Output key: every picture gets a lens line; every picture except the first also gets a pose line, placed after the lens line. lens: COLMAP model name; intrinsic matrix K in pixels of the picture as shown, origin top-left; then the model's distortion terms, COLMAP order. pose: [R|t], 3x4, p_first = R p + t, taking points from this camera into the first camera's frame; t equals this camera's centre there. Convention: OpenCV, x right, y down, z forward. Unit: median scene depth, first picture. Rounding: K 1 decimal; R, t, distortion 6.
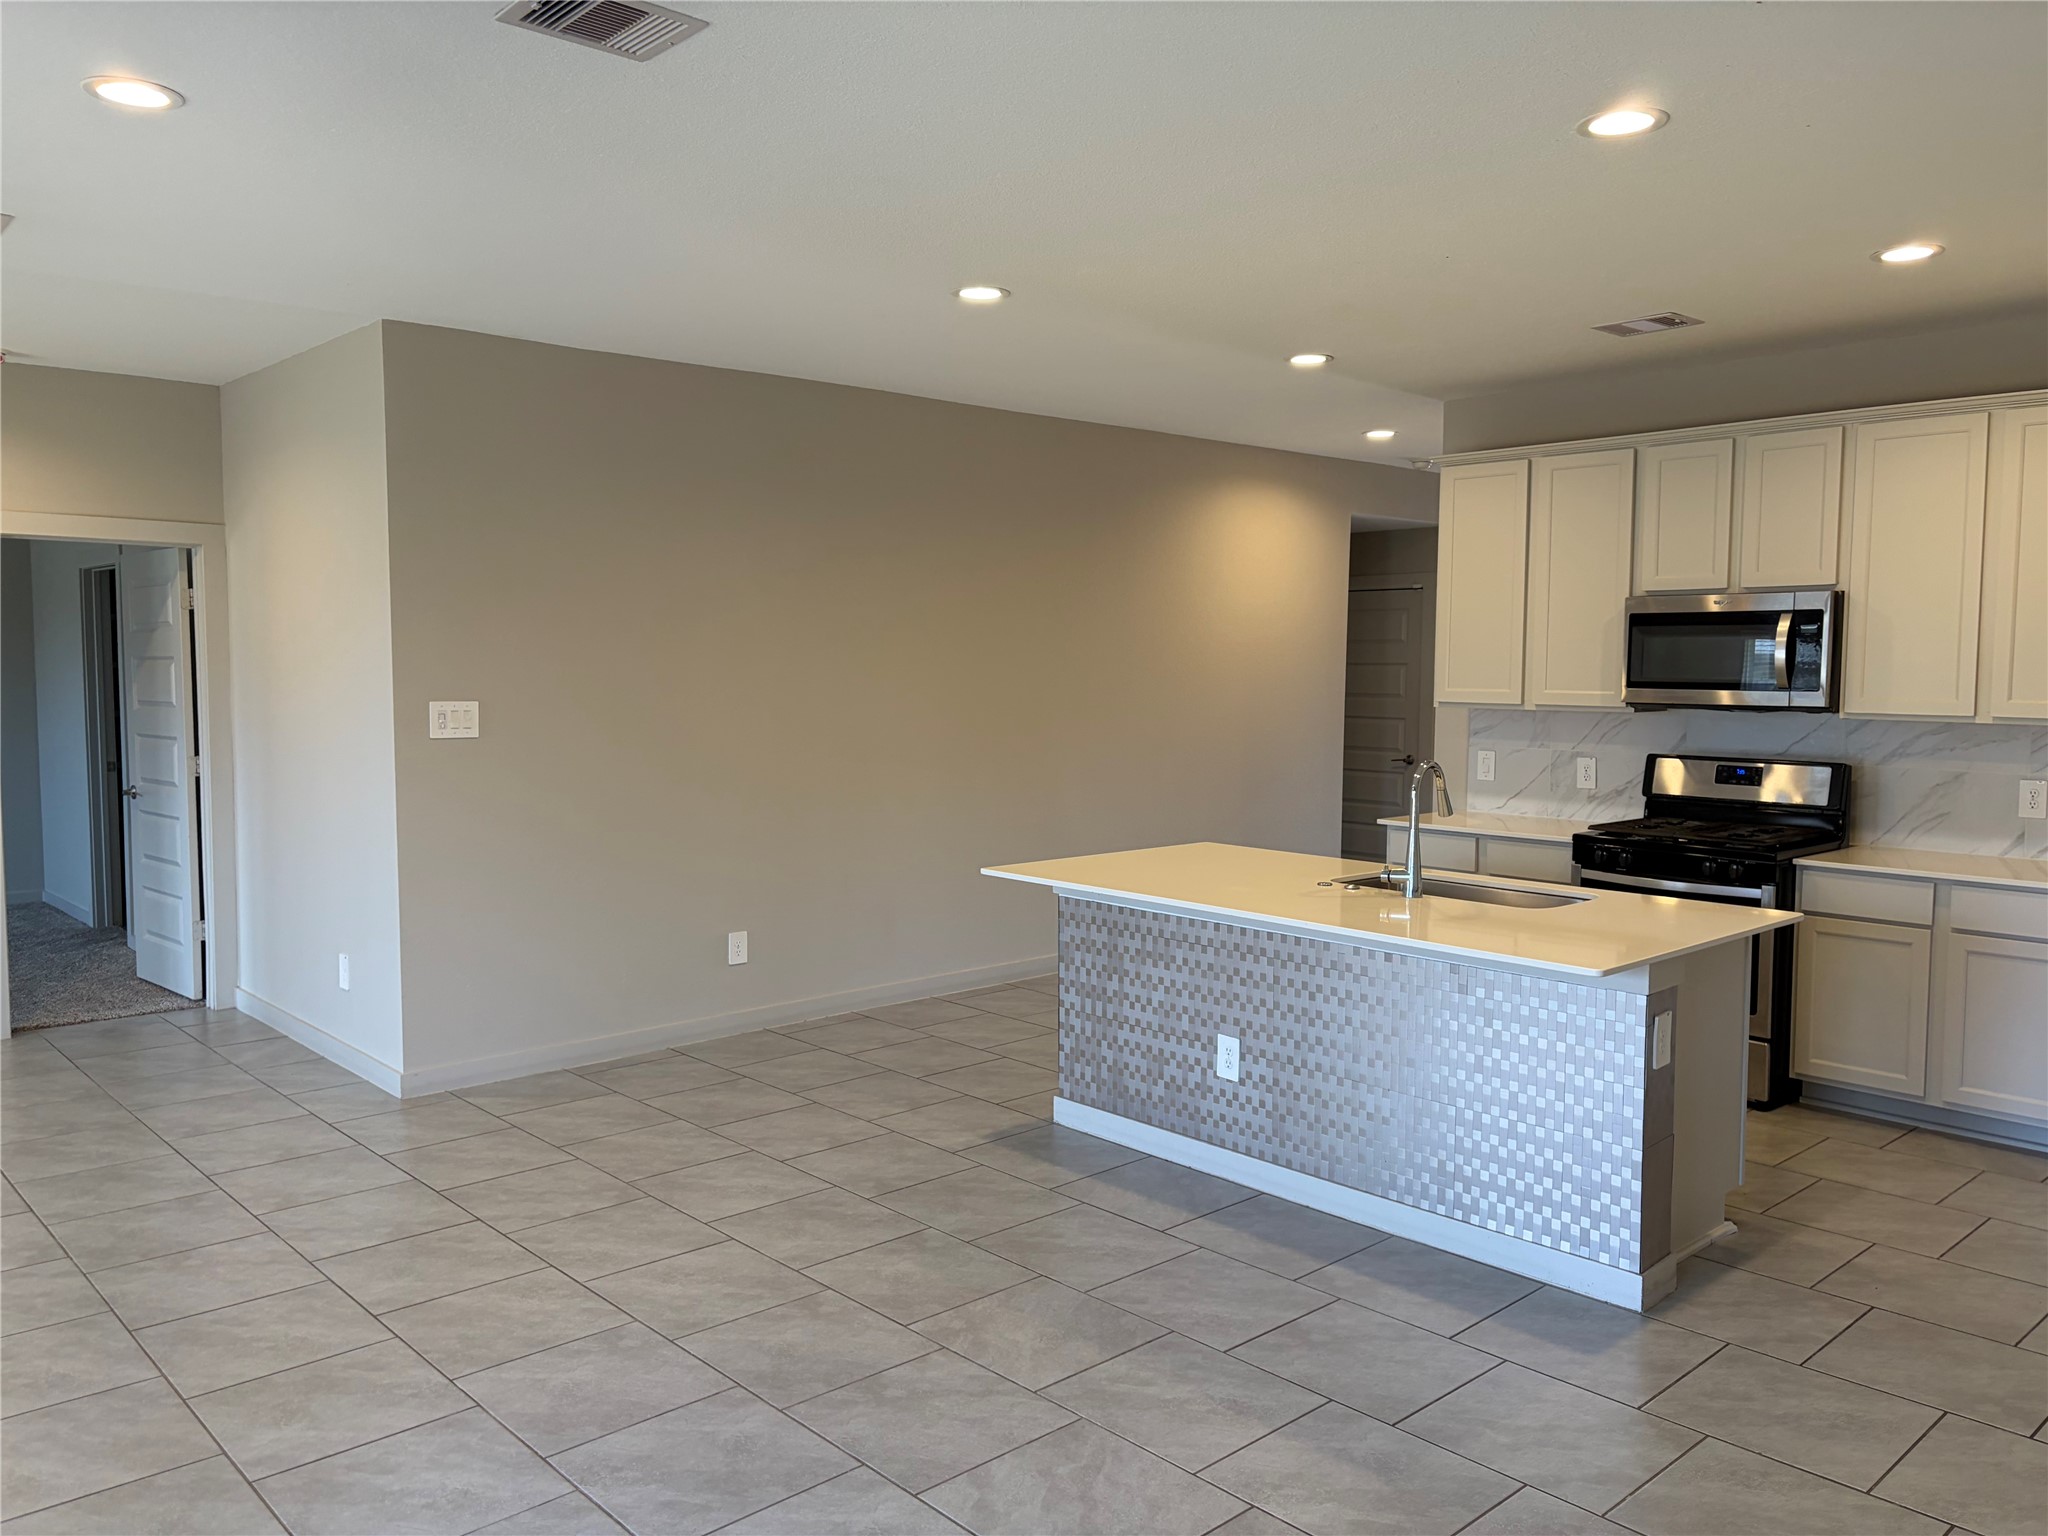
lens RADIAL K [[1549.6, 0, 1016.9], [0, 1549.6, 750.6], [0, 0, 1]] dist [0.037917, 0.002309]
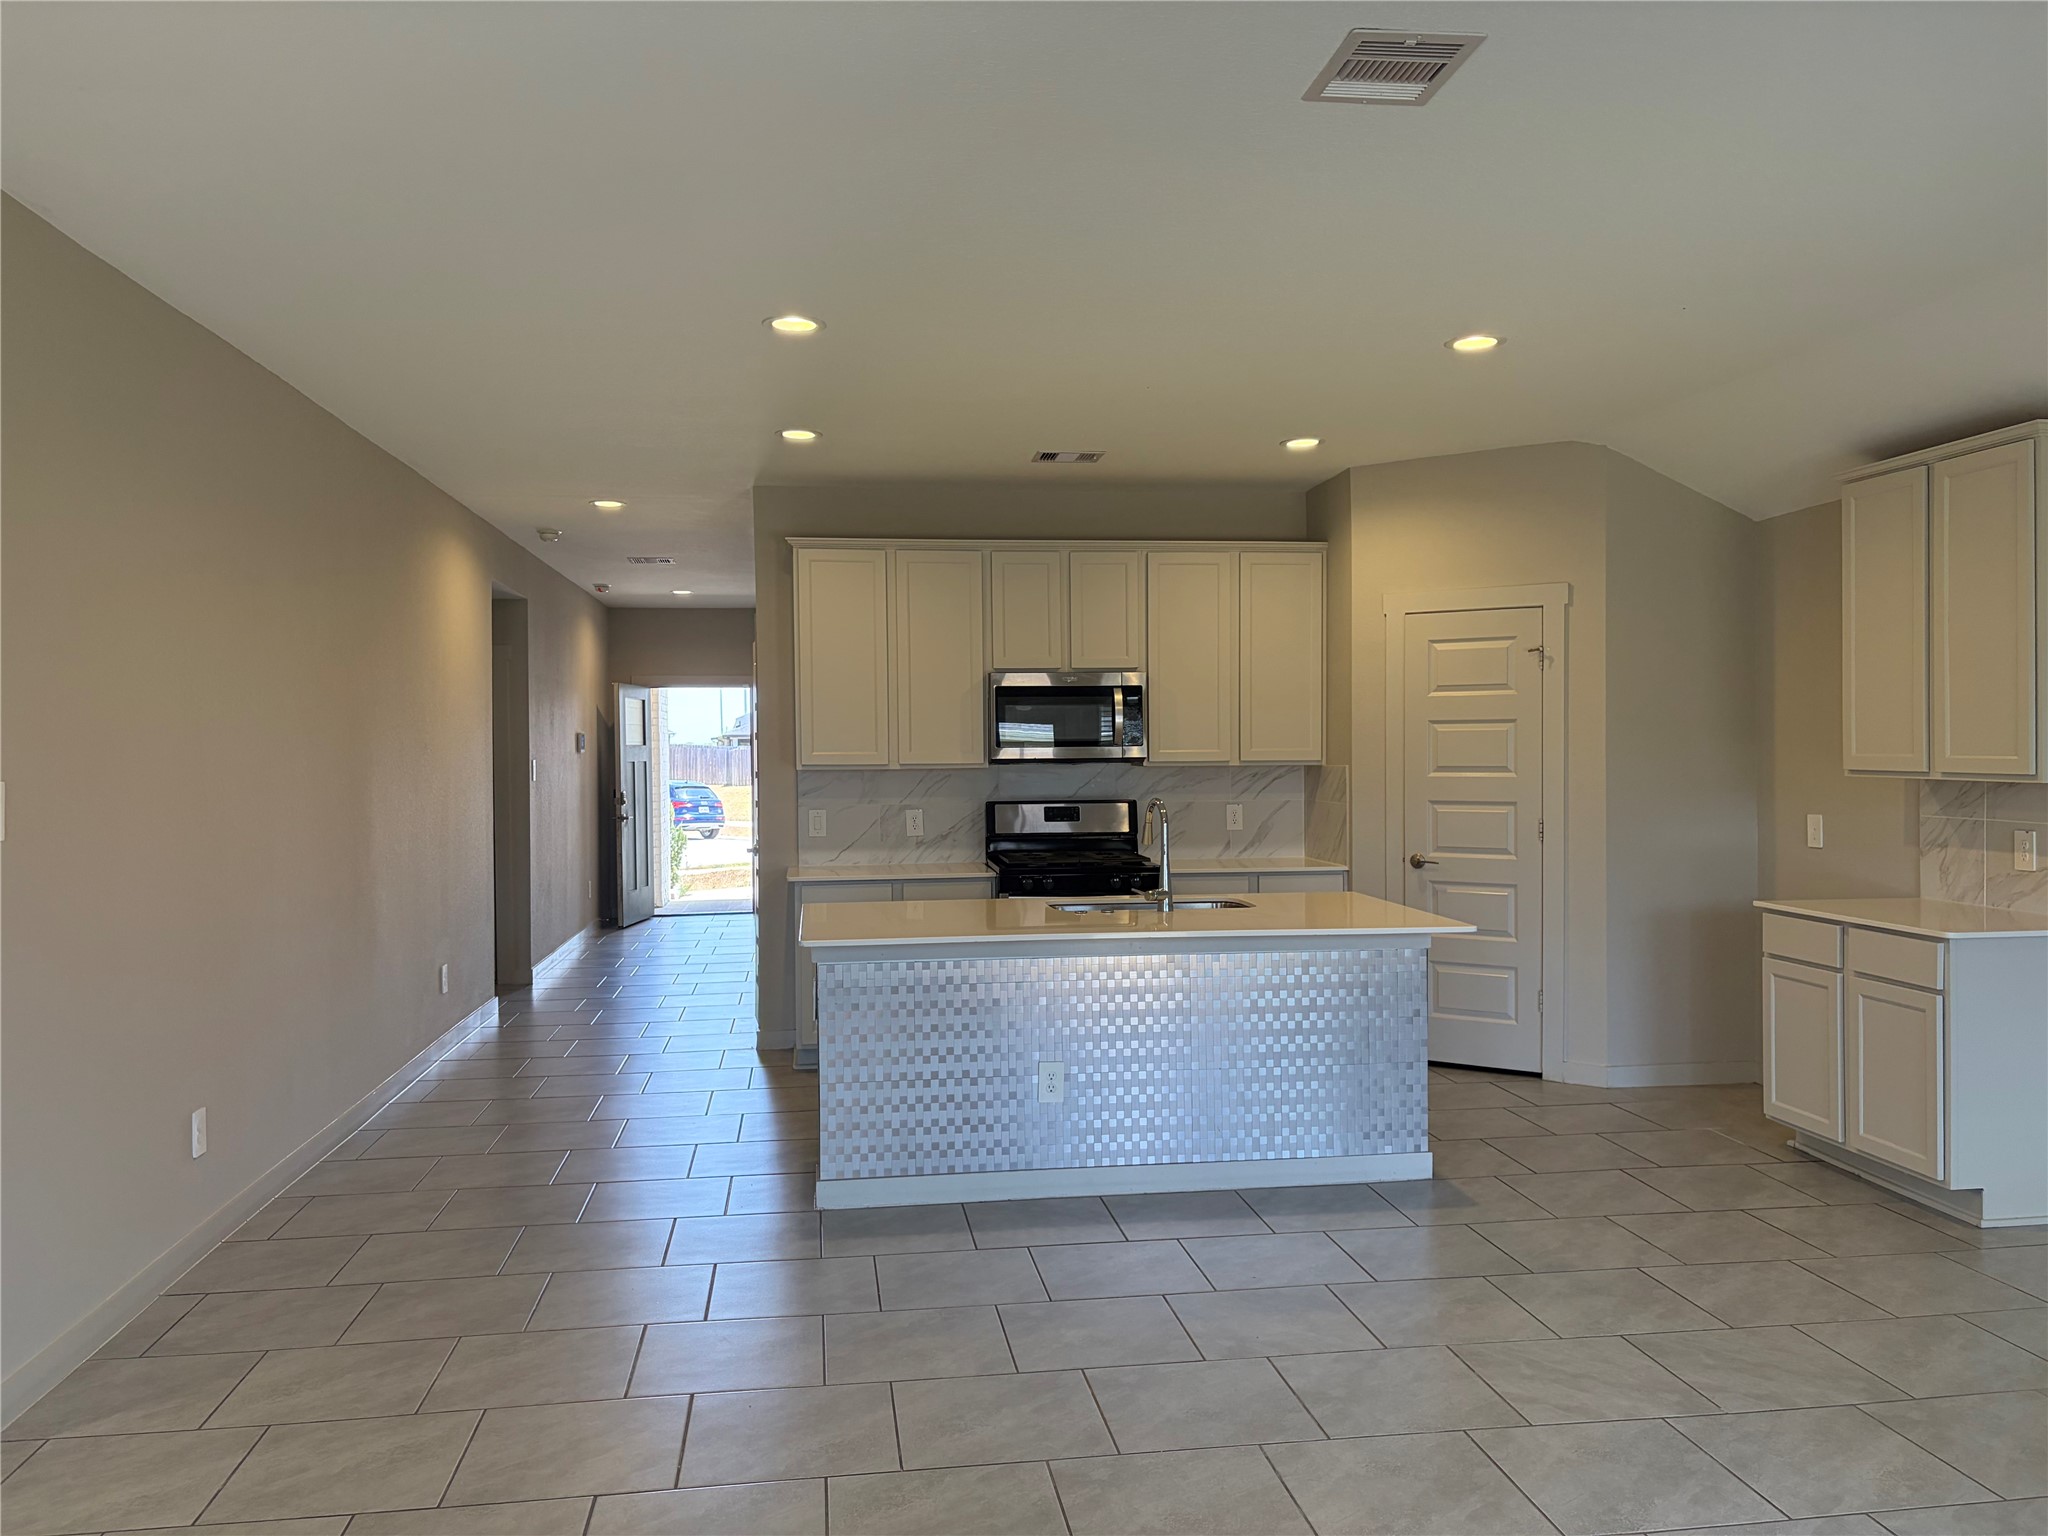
lens RADIAL K [[1542.9, 0, 1024.0], [0, 1542.9, 768.0], [0, 0, 1]] dist [0.058650, -0.051366]
pose [[0.568441, -0.022209, 0.822424, -0.731321], [0.059180, 0.998150, -0.013950, -0.007509], [-0.820593, 0.056601, 0.568703, 0.377036]]
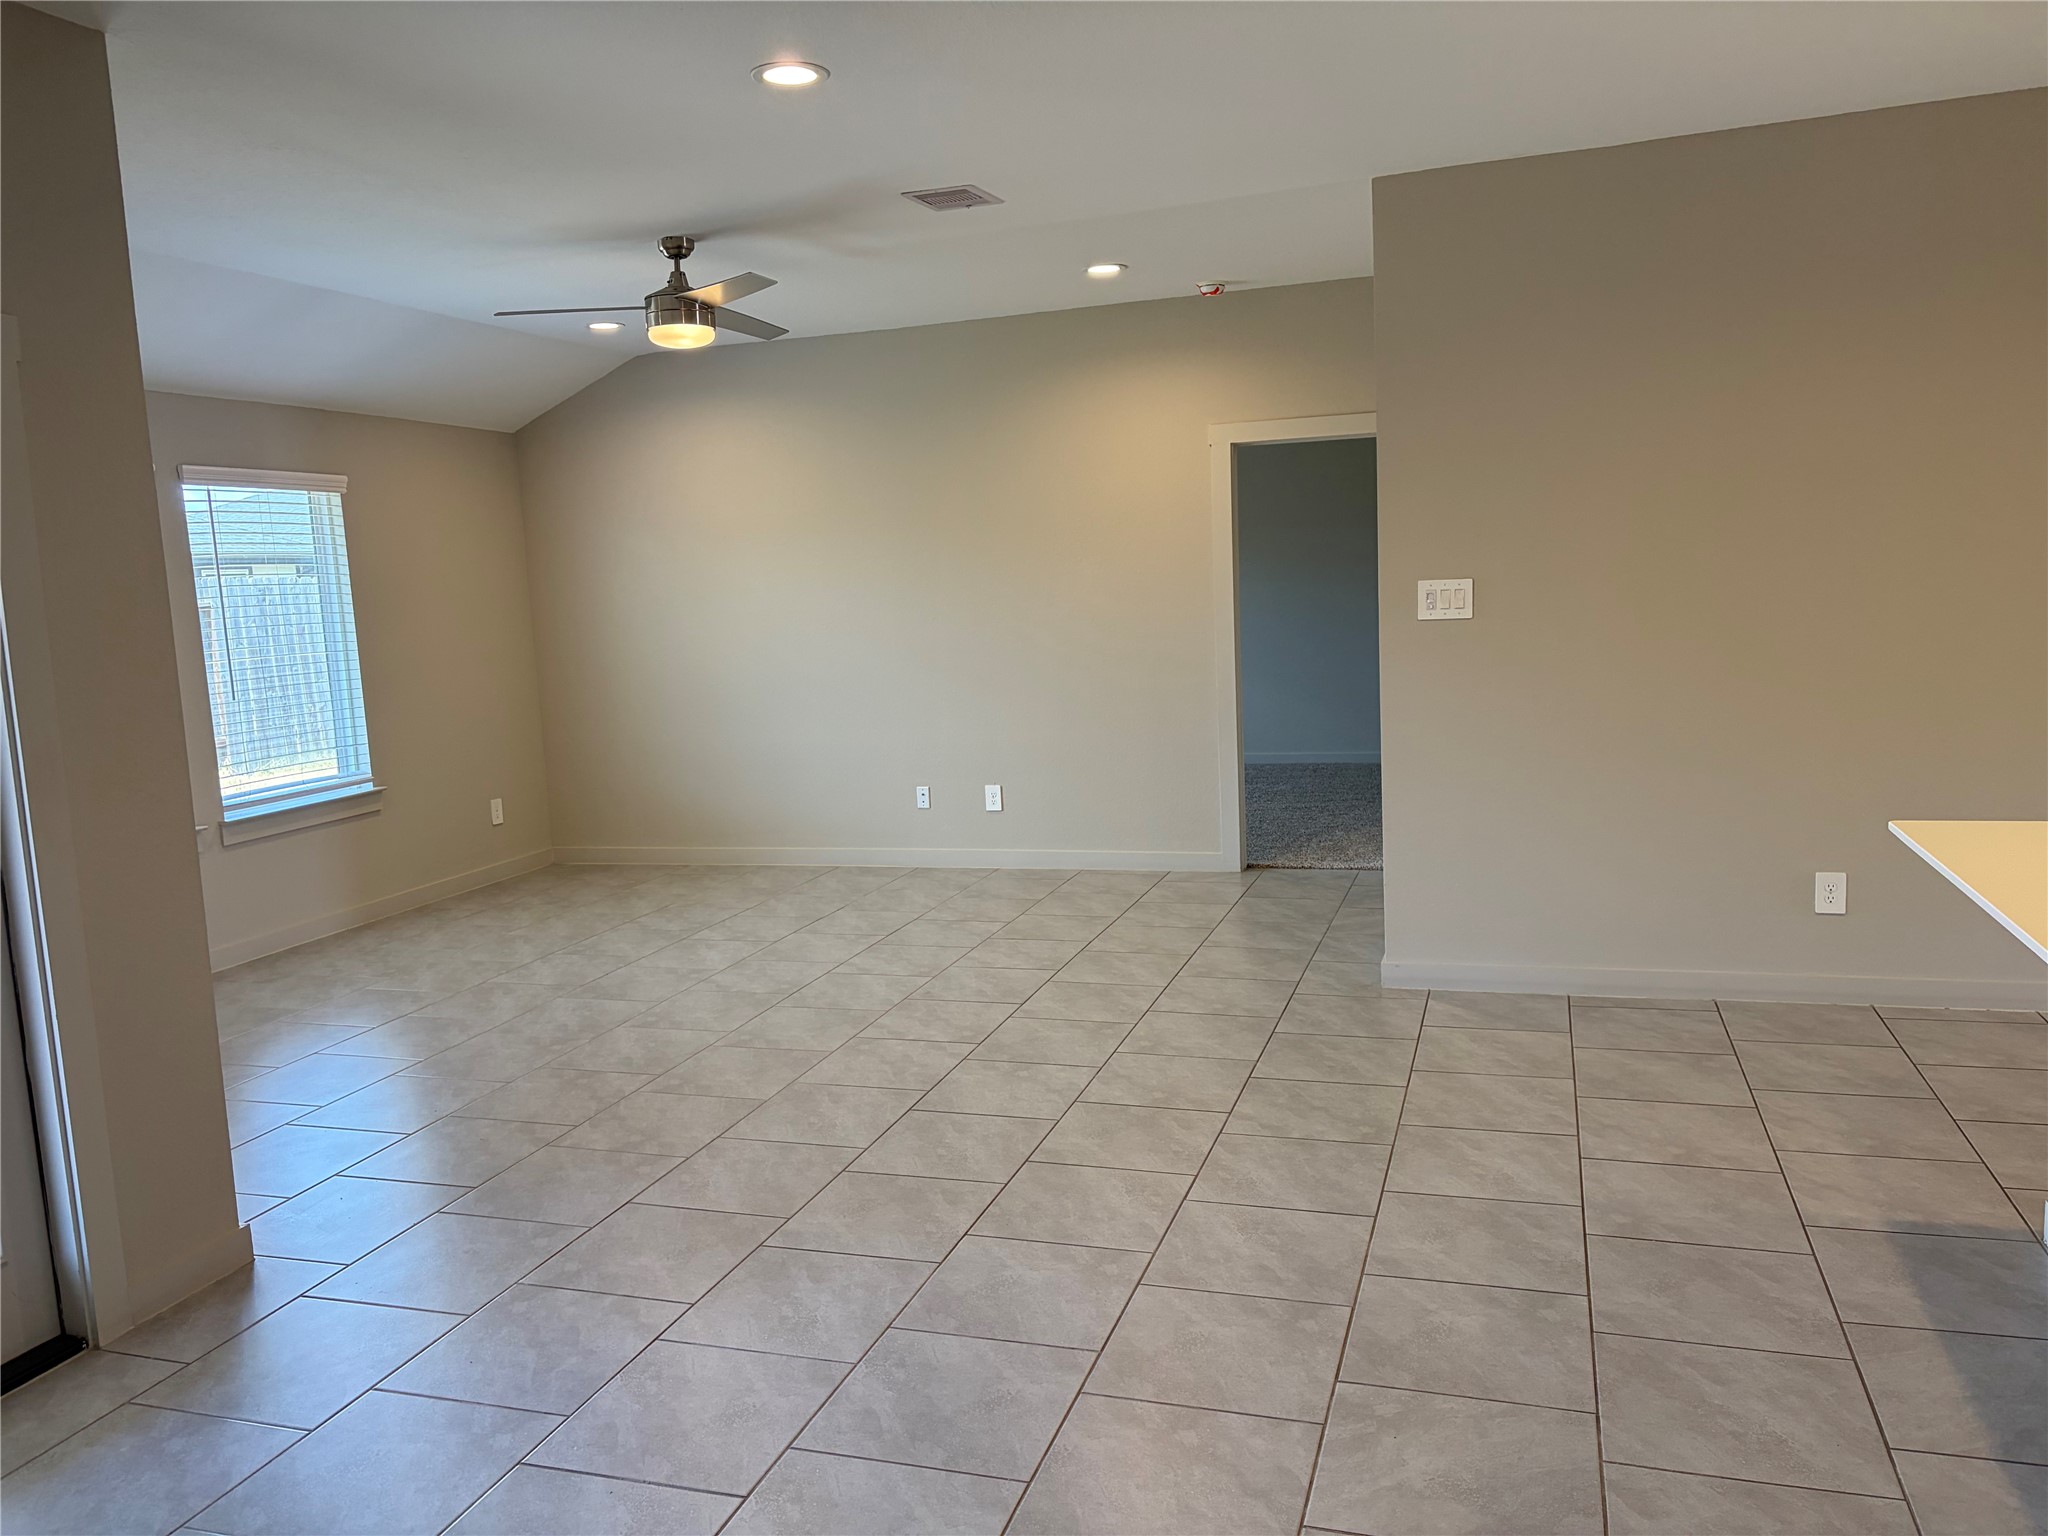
lens RADIAL K [[1542.9, 0, 1024.0], [0, 1542.9, 768.0], [0, 0, 1]] dist [0.058650, -0.051366]
pose [[0.494002, 0.084781, -0.865317, 0.382654], [-0.000990, 0.995289, 0.096950, -0.011793], [0.869460, -0.047037, 0.491759, 0.371420]]
